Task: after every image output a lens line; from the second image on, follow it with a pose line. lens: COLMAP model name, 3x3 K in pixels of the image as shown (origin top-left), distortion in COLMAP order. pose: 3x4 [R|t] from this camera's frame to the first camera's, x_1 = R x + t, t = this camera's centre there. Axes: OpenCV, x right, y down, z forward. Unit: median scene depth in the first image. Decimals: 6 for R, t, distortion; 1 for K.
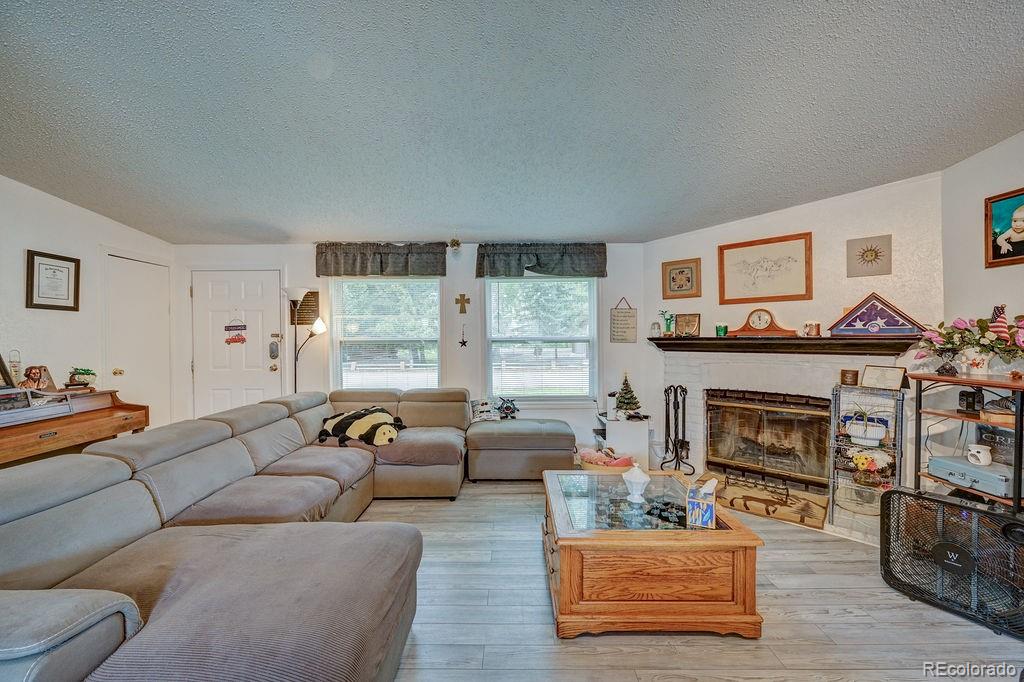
lens RADIAL K [[403.4, 0, 514.1], [0, 403.4, 337.9], [0, 0, 1]] dist [-0.000670, 0.000236]
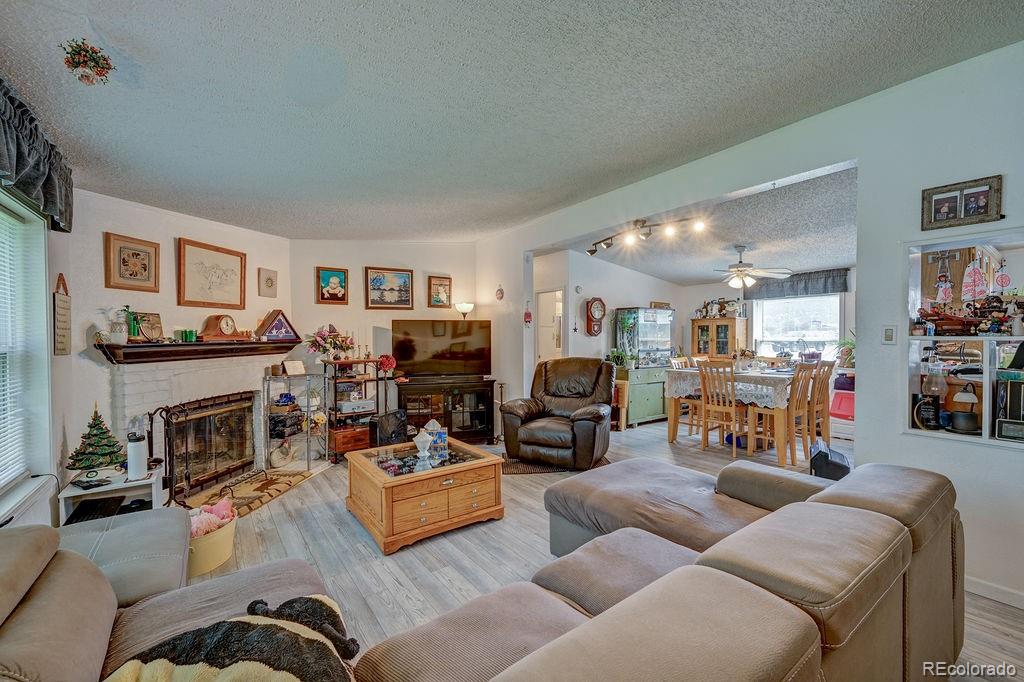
lens RADIAL K [[423.6, 0, 513.4], [0, 423.6, 340.2], [0, 0, 1]] dist [0.002311, 0.000196]
pose [[-0.591831, 0.013069, 0.805956, -0.737003], [0.030616, 0.999512, 0.006274, 0.010162], [-0.805480, 0.028388, -0.591942, 1.099732]]
